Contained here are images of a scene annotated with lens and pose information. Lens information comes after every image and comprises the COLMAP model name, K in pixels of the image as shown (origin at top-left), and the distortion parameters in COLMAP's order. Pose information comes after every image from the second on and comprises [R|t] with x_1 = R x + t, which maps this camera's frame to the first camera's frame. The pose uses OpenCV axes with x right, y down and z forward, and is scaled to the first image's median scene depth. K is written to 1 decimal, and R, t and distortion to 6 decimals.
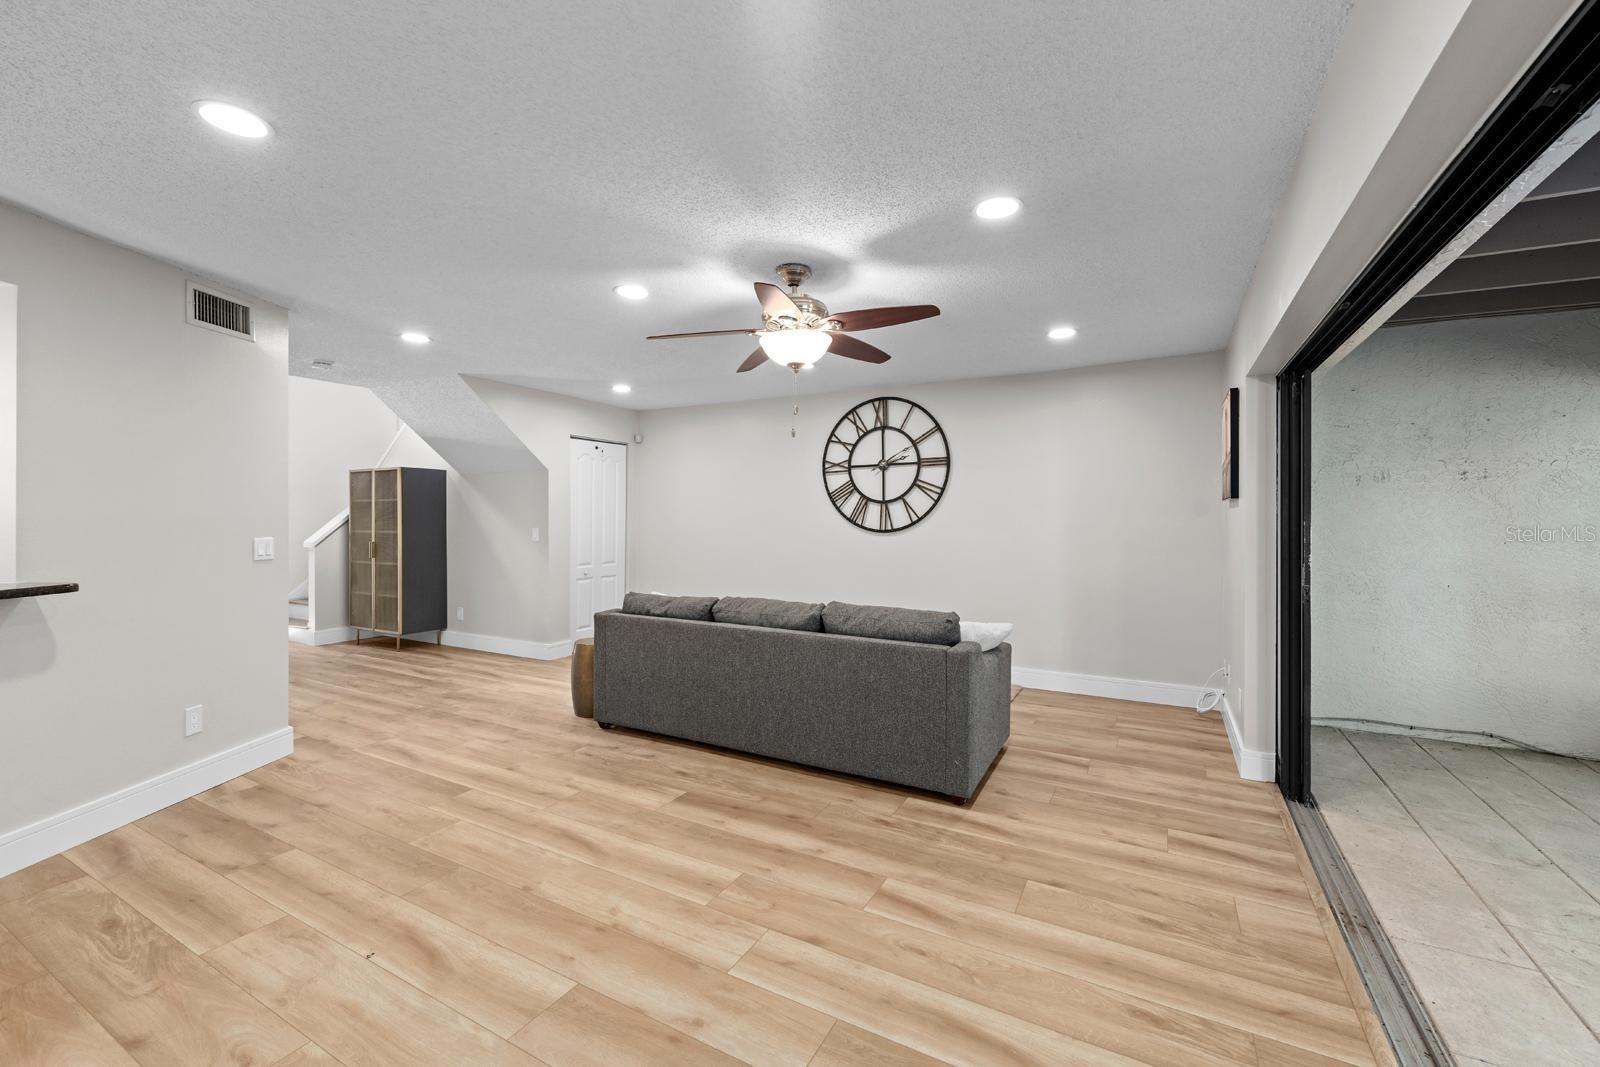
lens RADIAL K [[656.5, 0, 799.0], [0, 656.5, 523.0], [0, 0, 1]] dist [-0.001729, -0.000221]
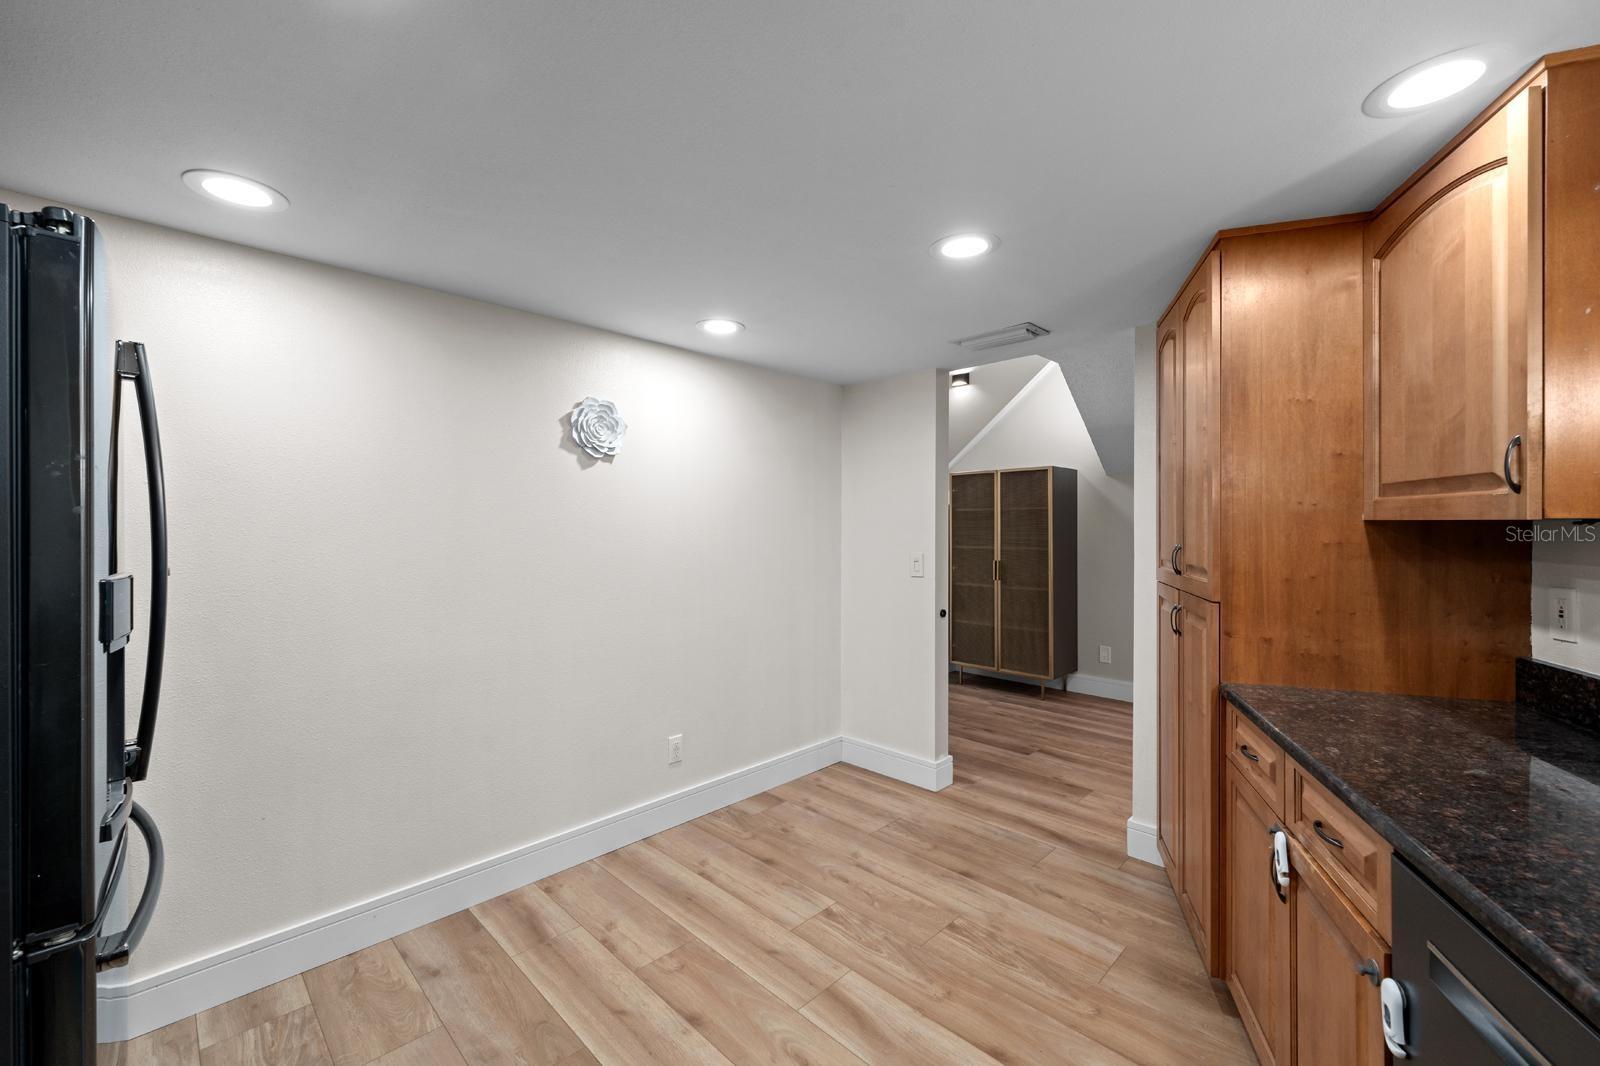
lens RADIAL K [[656.5, 0, 795.9], [0, 656.5, 529.0], [0, 0, 1]] dist [-0.001729, -0.000221]
pose [[0.957950, -0.001257, -0.286934, -0.784183], [0.001022, 0.999999, -0.000970, -0.012464], [0.286934, 0.000636, 0.957950, 0.183406]]
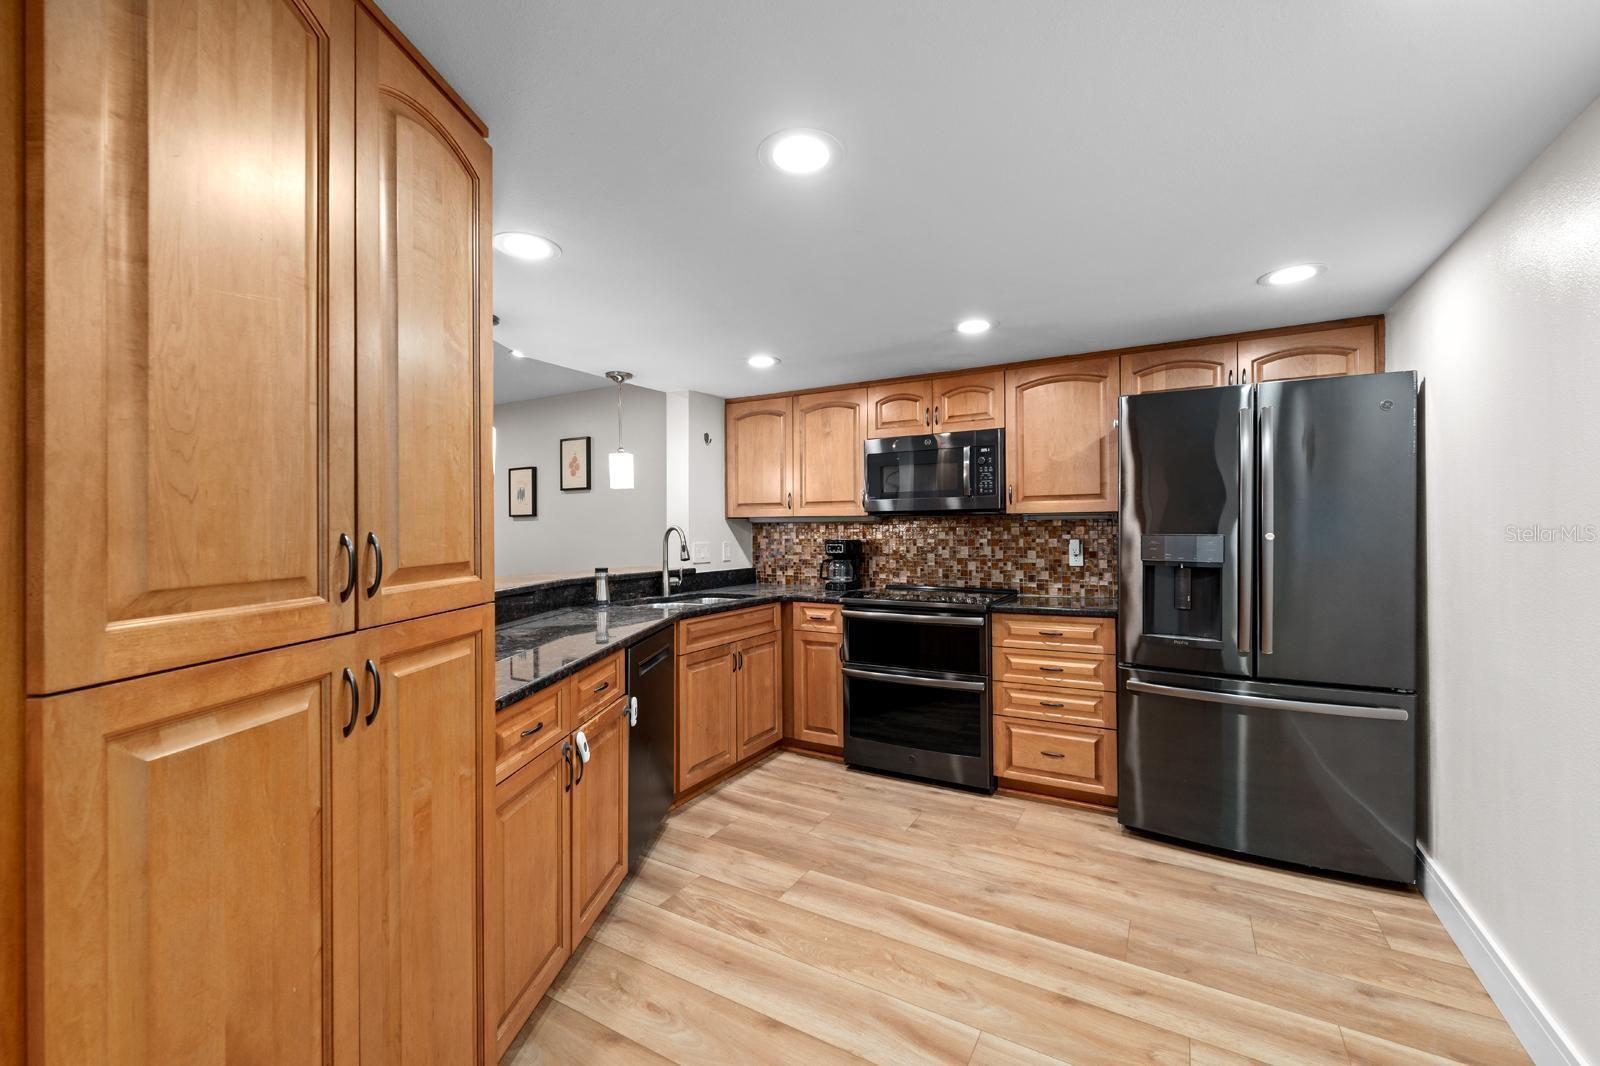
lens RADIAL K [[656.5, 0, 794.4], [0, 656.5, 523.6], [0, 0, 1]] dist [-0.001729, -0.000221]
pose [[-0.999391, 0.006227, 0.034339, -0.804570], [0.006177, 0.999980, -0.001572, -0.004910], [-0.034348, -0.001359, -0.999409, 0.825963]]
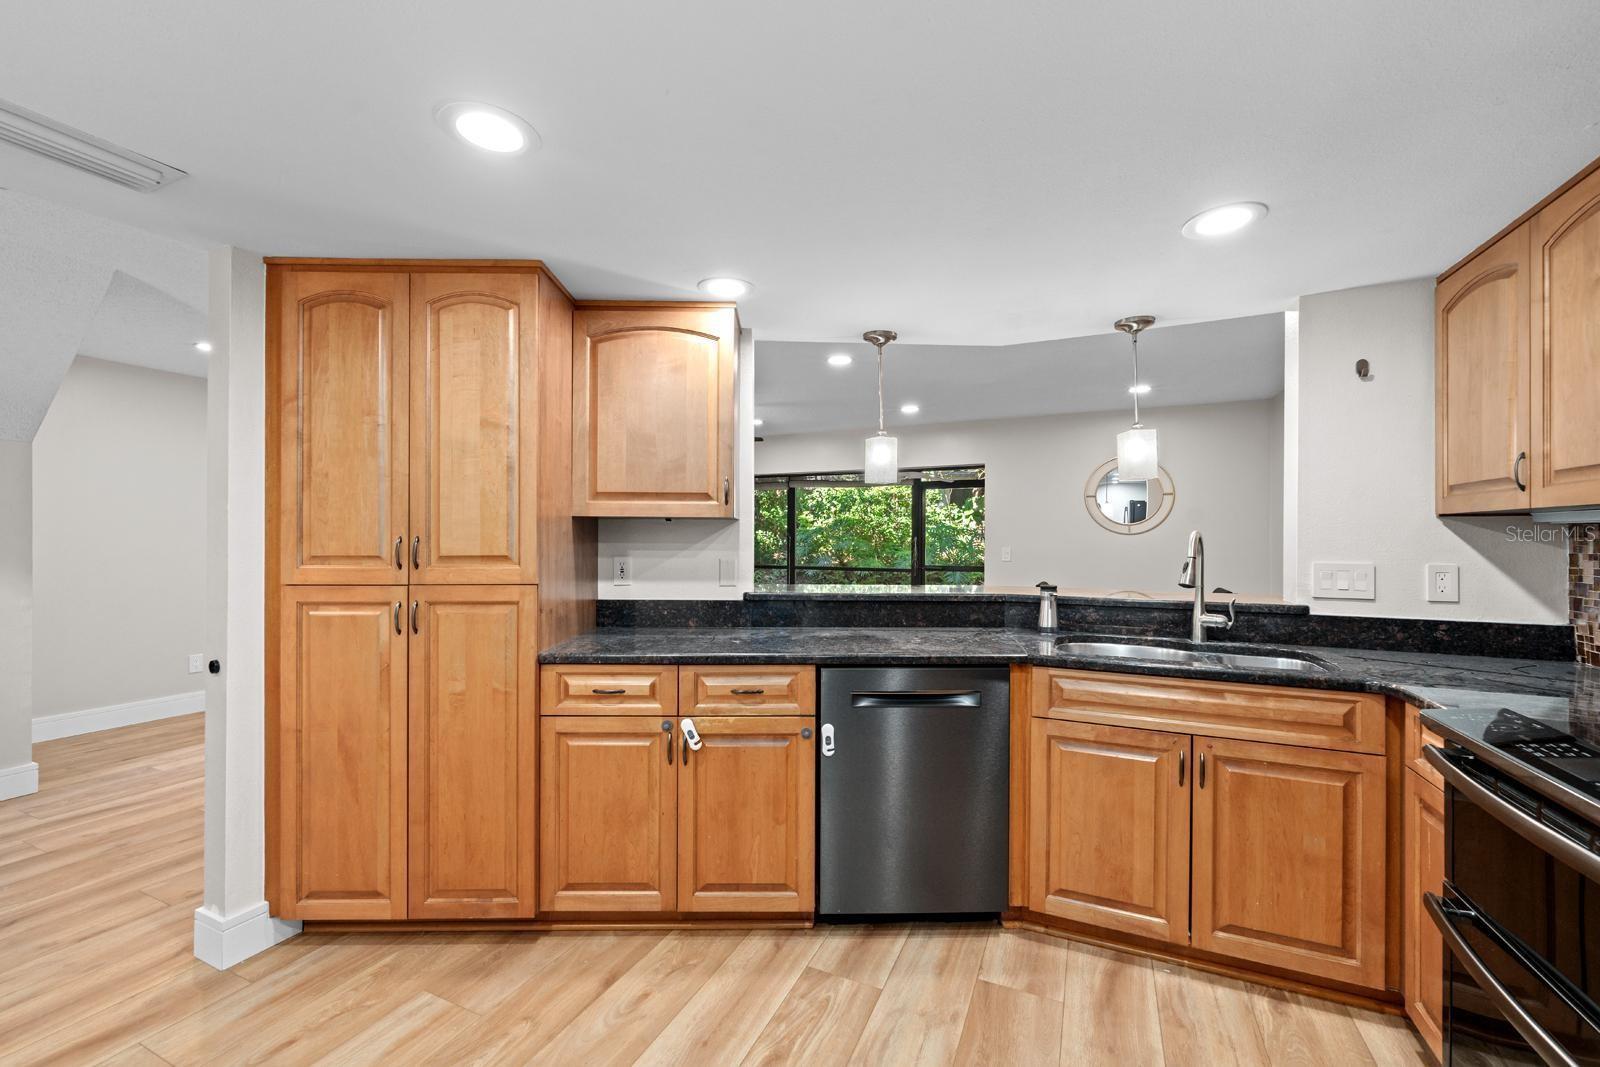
lens RADIAL K [[656.5, 0, 798.2], [0, 656.5, 535.3], [0, 0, 1]] dist [-0.001729, -0.000221]
pose [[-0.064895, -0.000445, 0.997892, -1.066365], [0.003662, 0.999993, 0.000684, -0.003257], [-0.997885, 0.003699, -0.064893, 0.439621]]
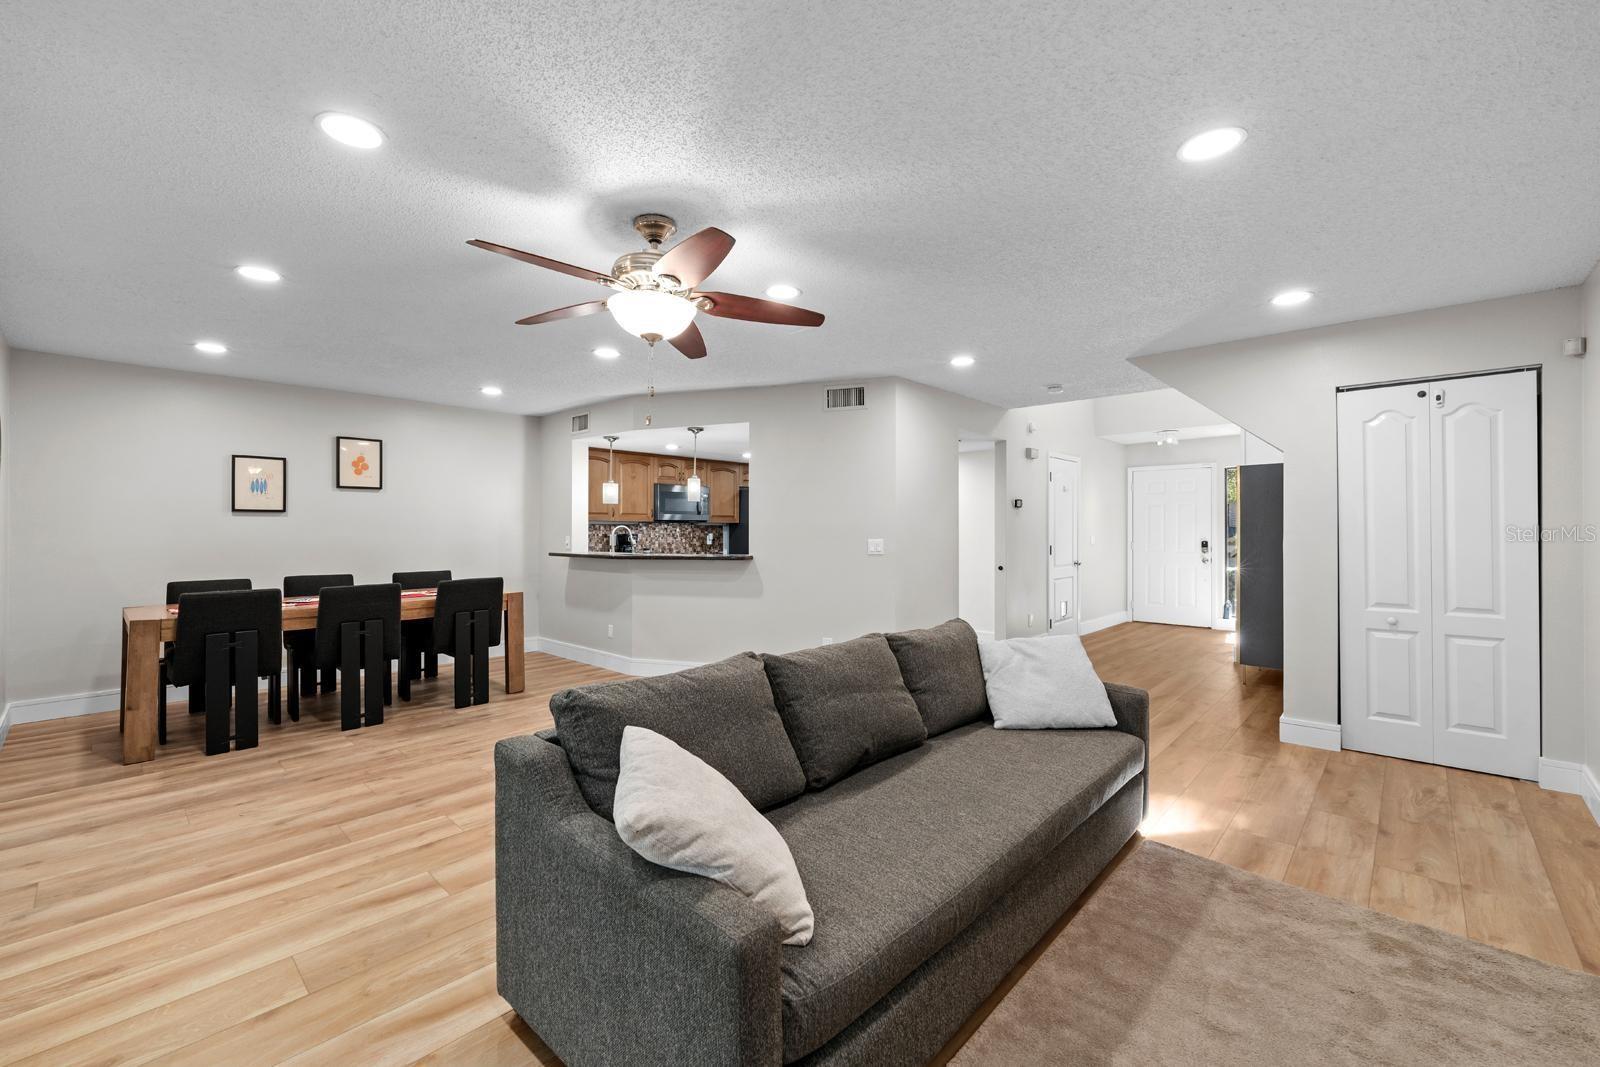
lens RADIAL K [[656.5, 0, 795.3], [0, 656.5, 526.2], [0, 0, 1]] dist [-0.001729, -0.000221]
pose [[-0.249413, -0.004892, -0.968385, 0.414012], [-0.005447, 0.999979, -0.003649, -0.000608], [0.968382, 0.004365, -0.249435, 0.757903]]
